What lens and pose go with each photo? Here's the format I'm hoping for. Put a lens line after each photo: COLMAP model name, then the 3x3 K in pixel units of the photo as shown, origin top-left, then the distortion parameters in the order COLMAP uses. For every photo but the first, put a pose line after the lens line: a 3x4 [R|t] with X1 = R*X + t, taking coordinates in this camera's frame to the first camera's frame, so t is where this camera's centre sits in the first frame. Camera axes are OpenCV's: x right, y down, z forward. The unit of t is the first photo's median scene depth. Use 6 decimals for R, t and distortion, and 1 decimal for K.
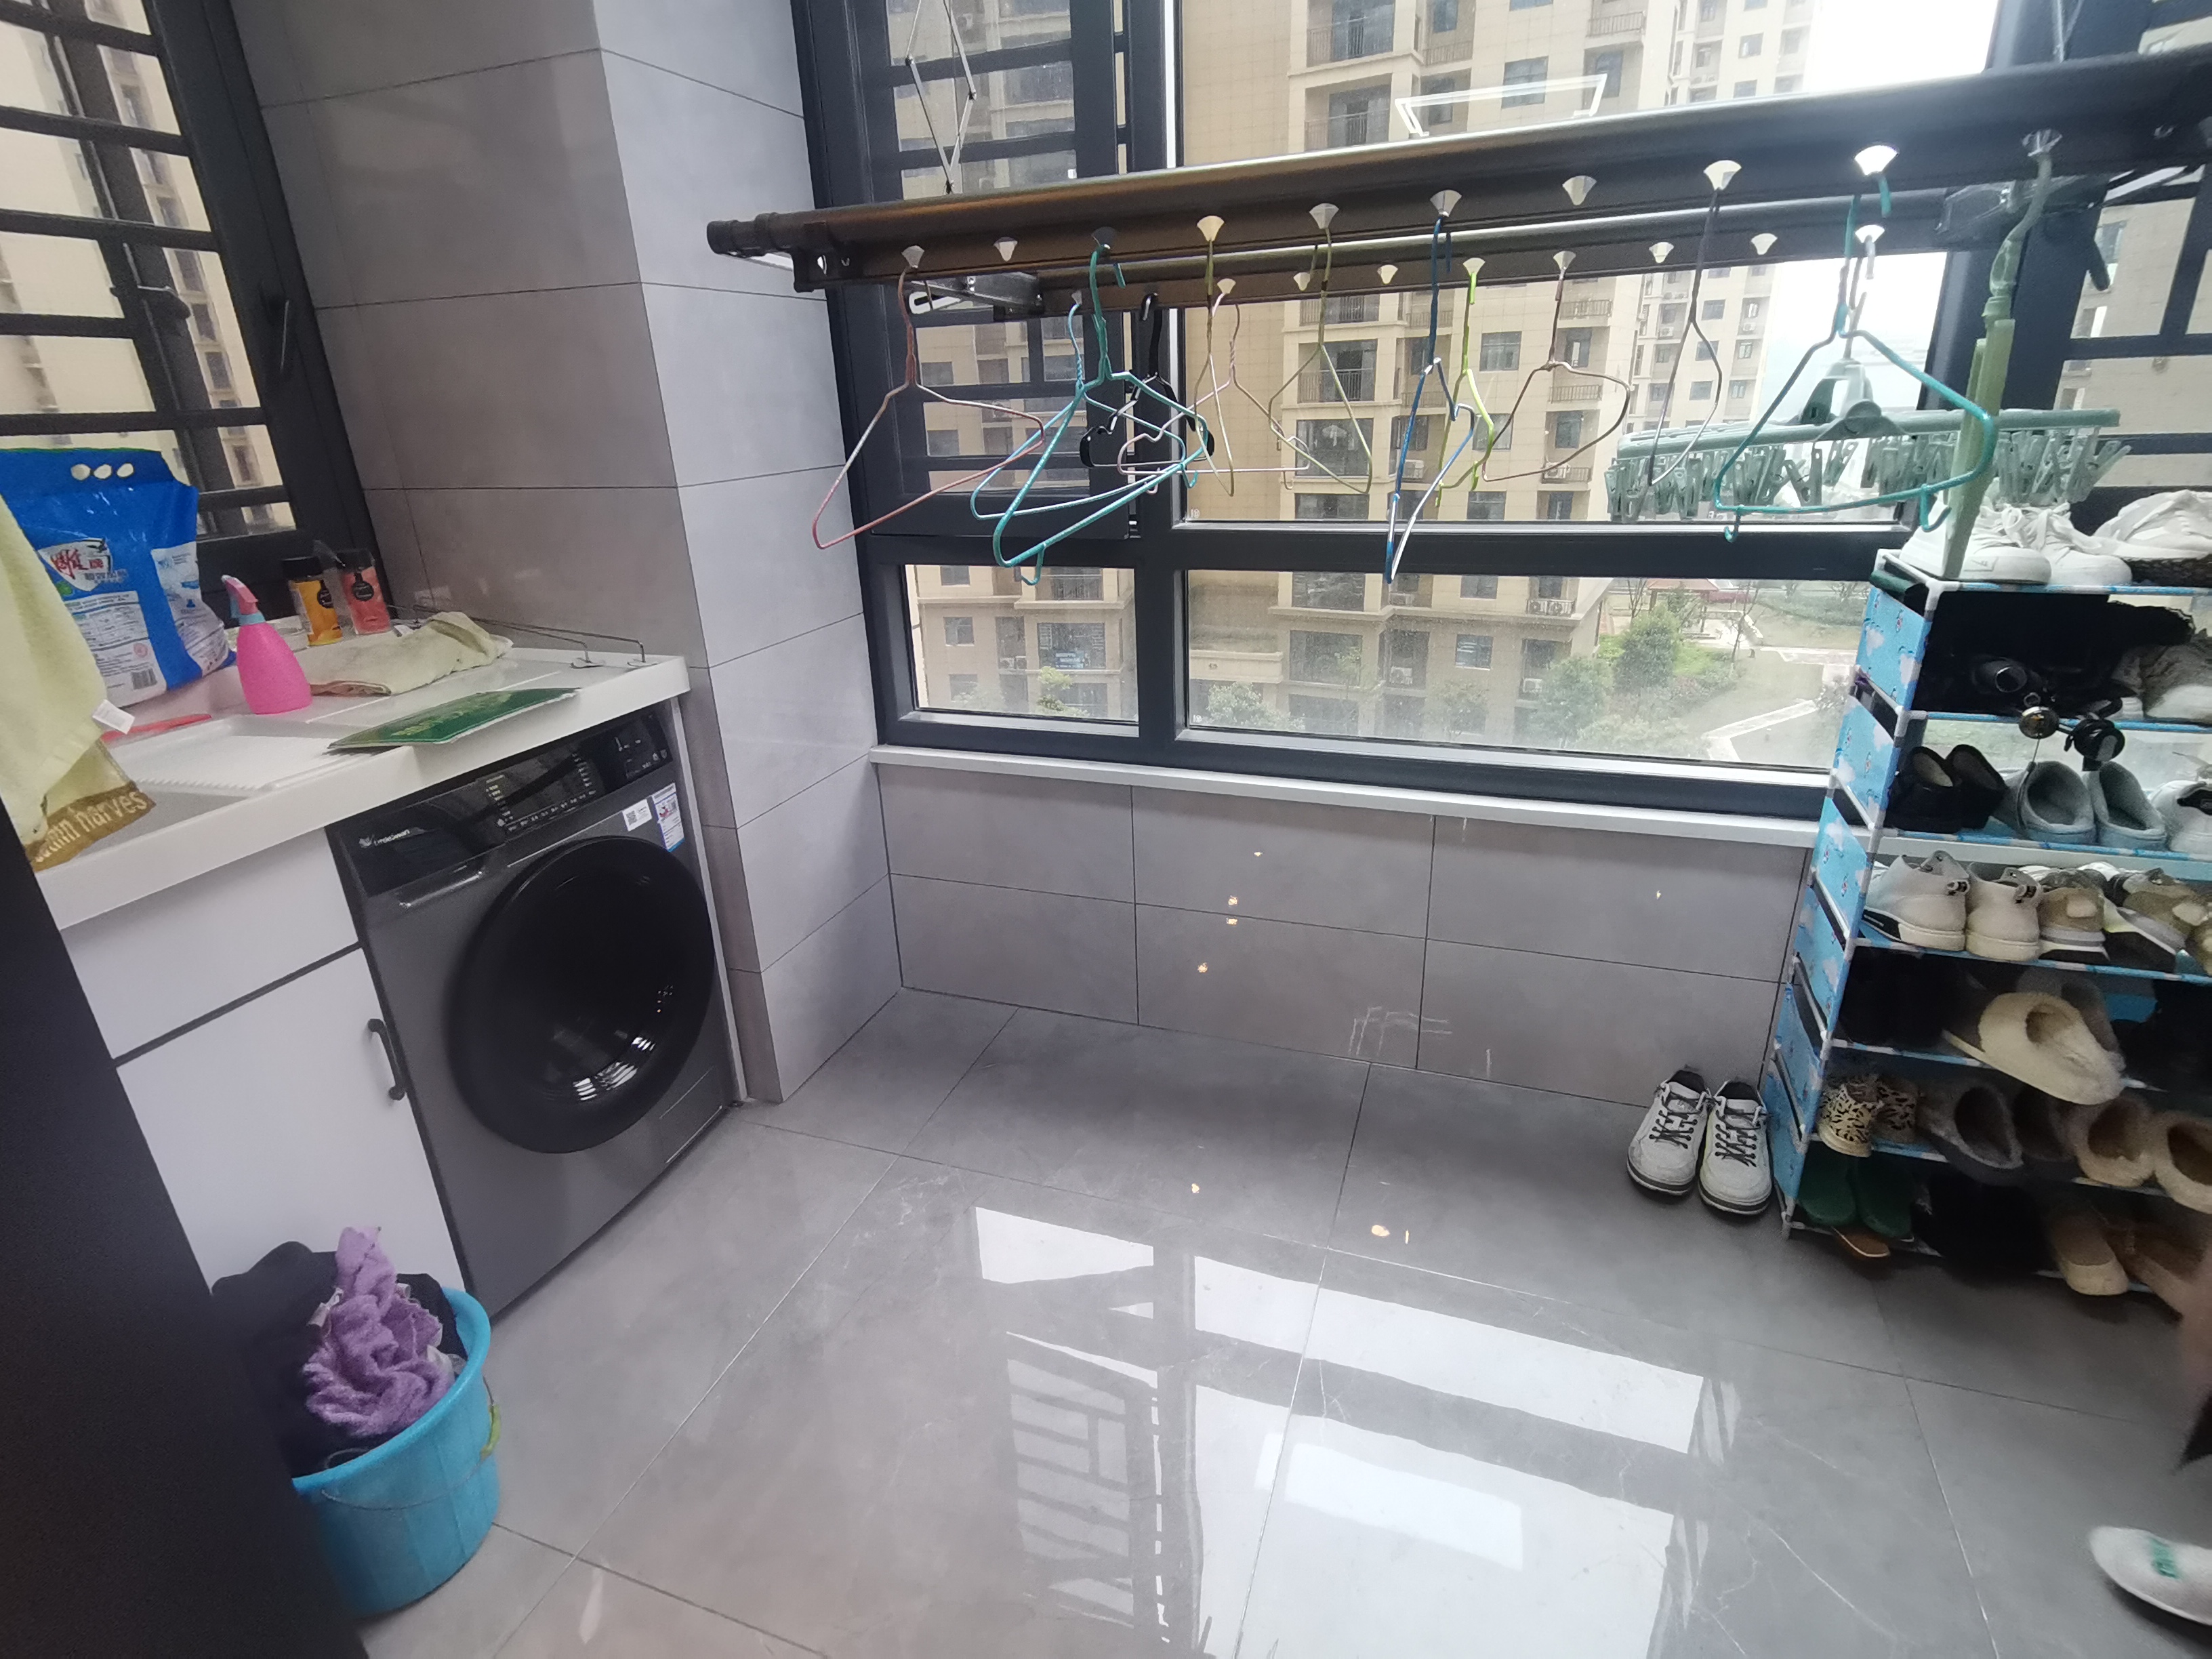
lens RADIAL K [[1118.5, 0, 1106.0], [0, 1118.5, 829.5], [0, 0, 1]] dist [-0.001248, -0.000231]
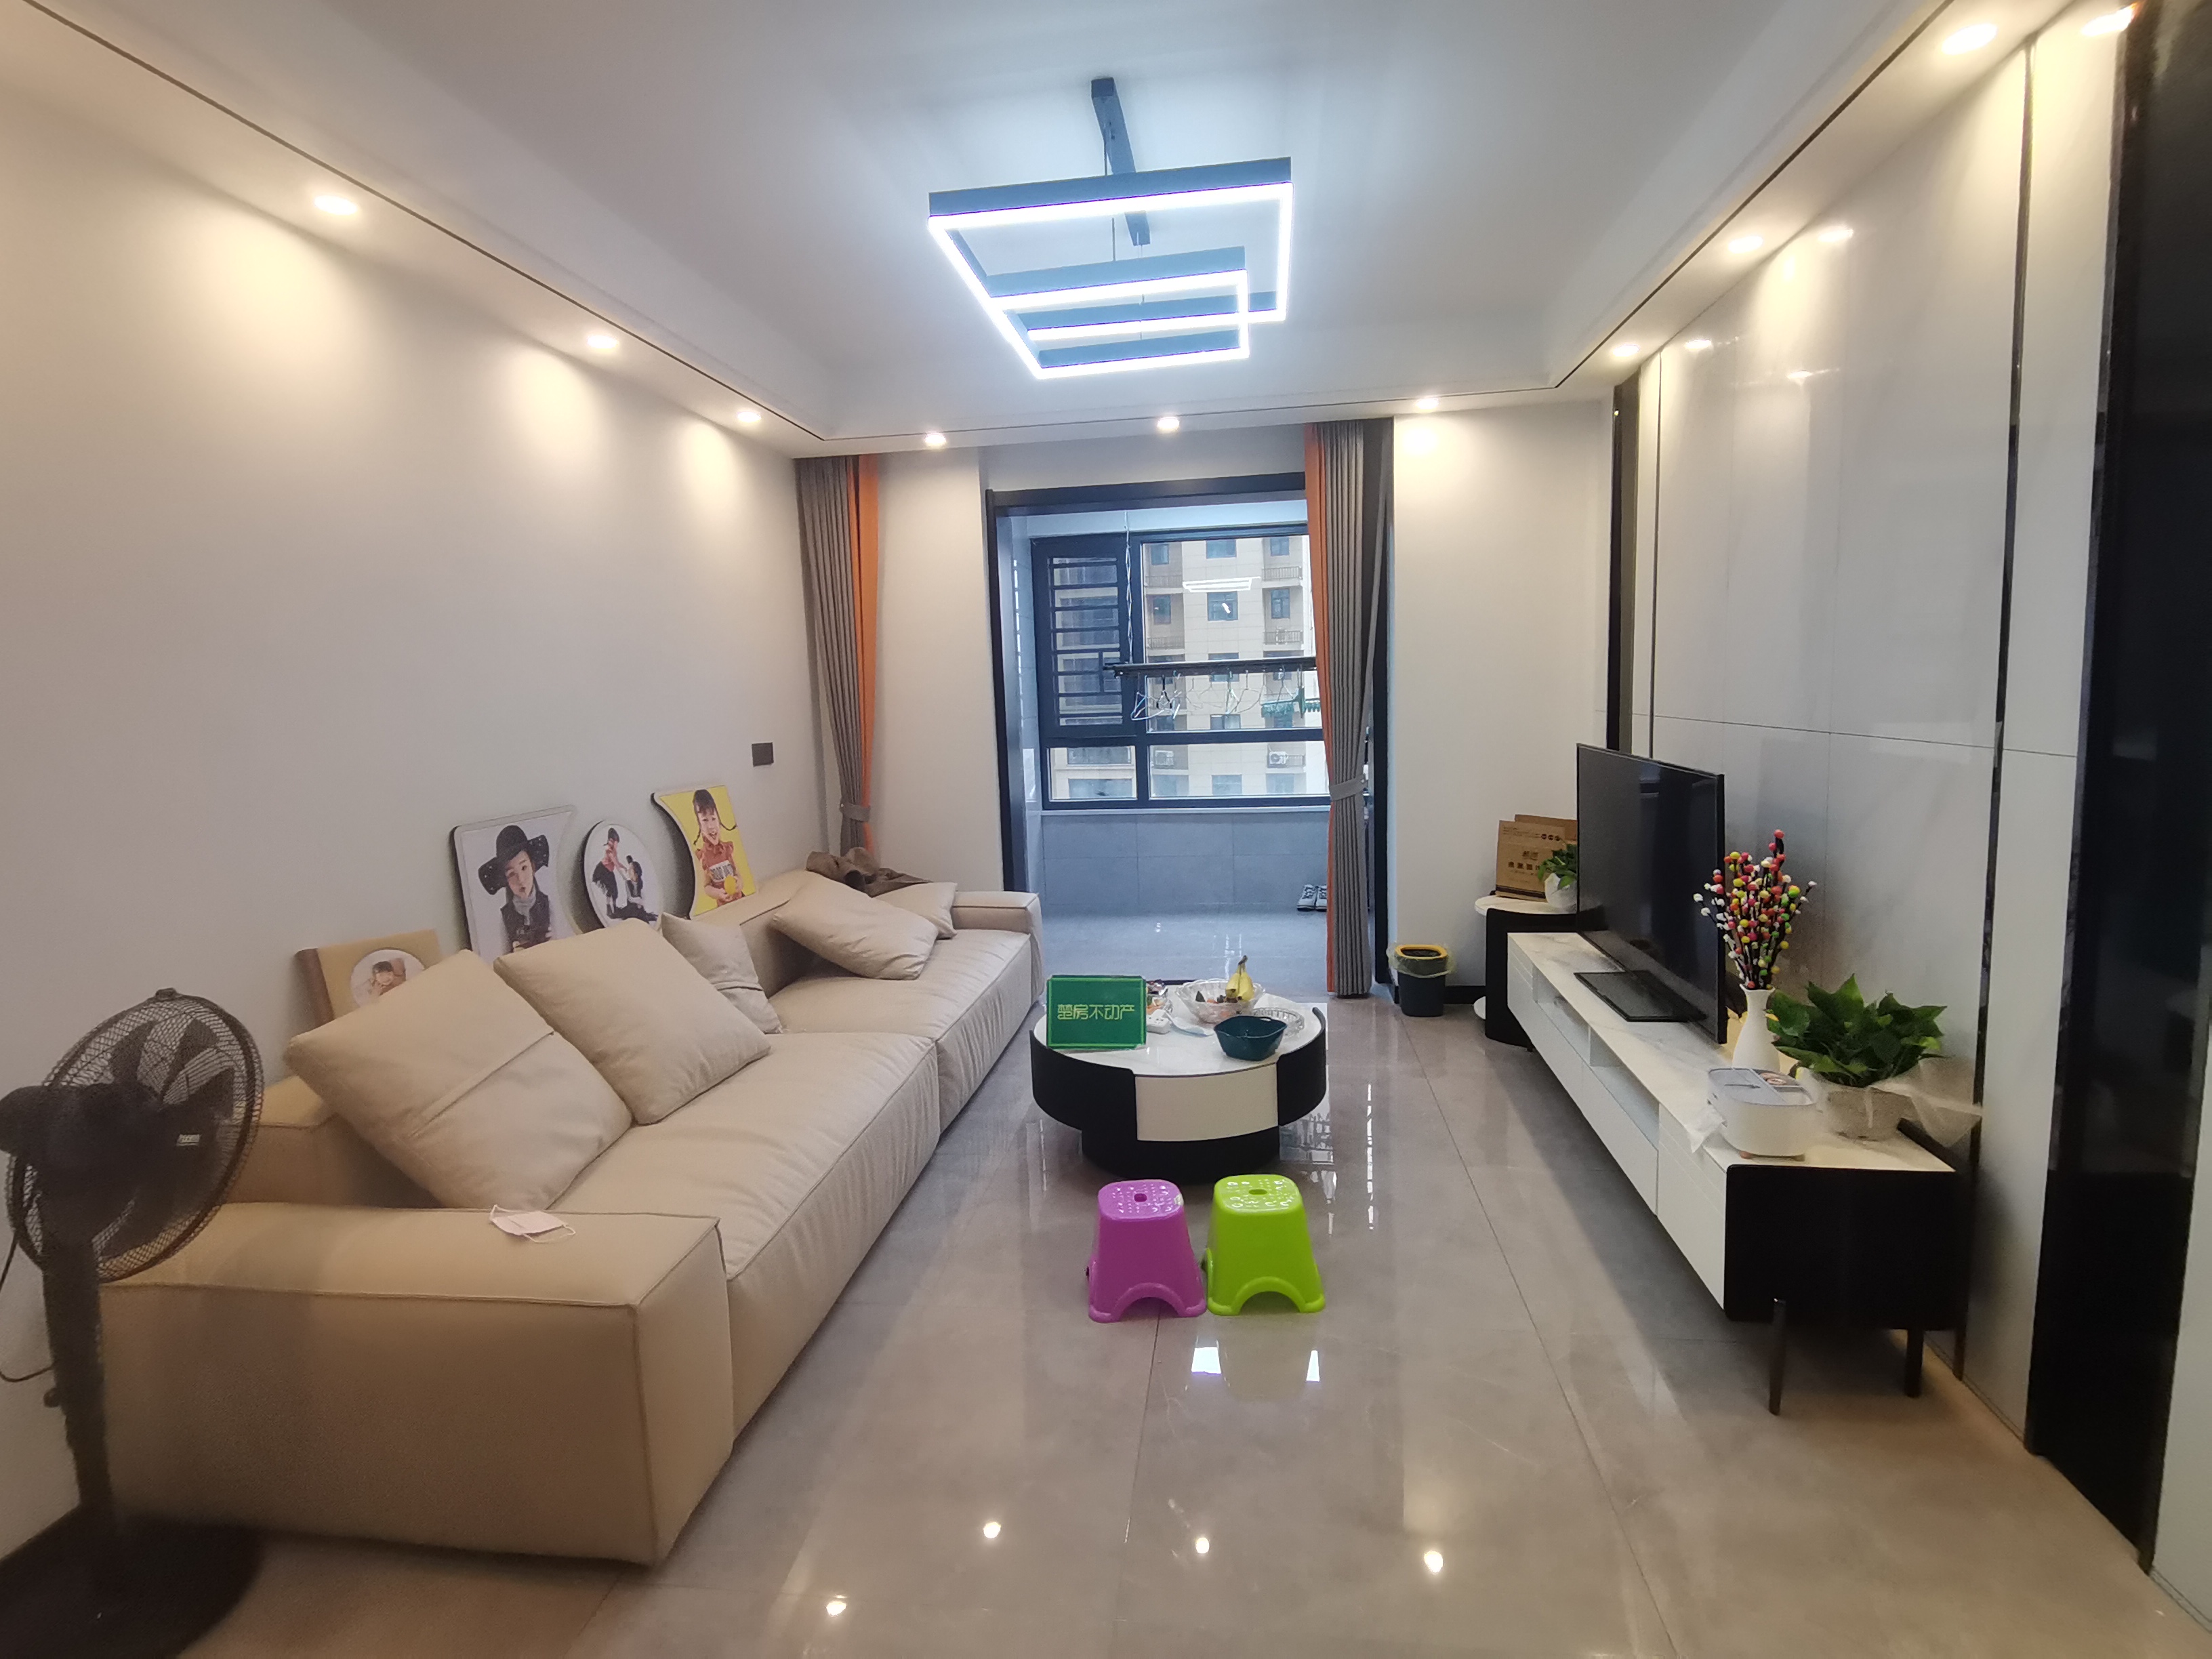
lens RADIAL K [[1118.5, 0, 1106.0], [0, 1118.5, 829.5], [0, 0, 1]] dist [-0.001248, -0.000231]
pose [[0.977735, -0.038280, 0.206324, -0.680907], [0.090251, 0.964350, -0.248764, 0.753494], [-0.189445, 0.261846, 0.946333, -1.864826]]
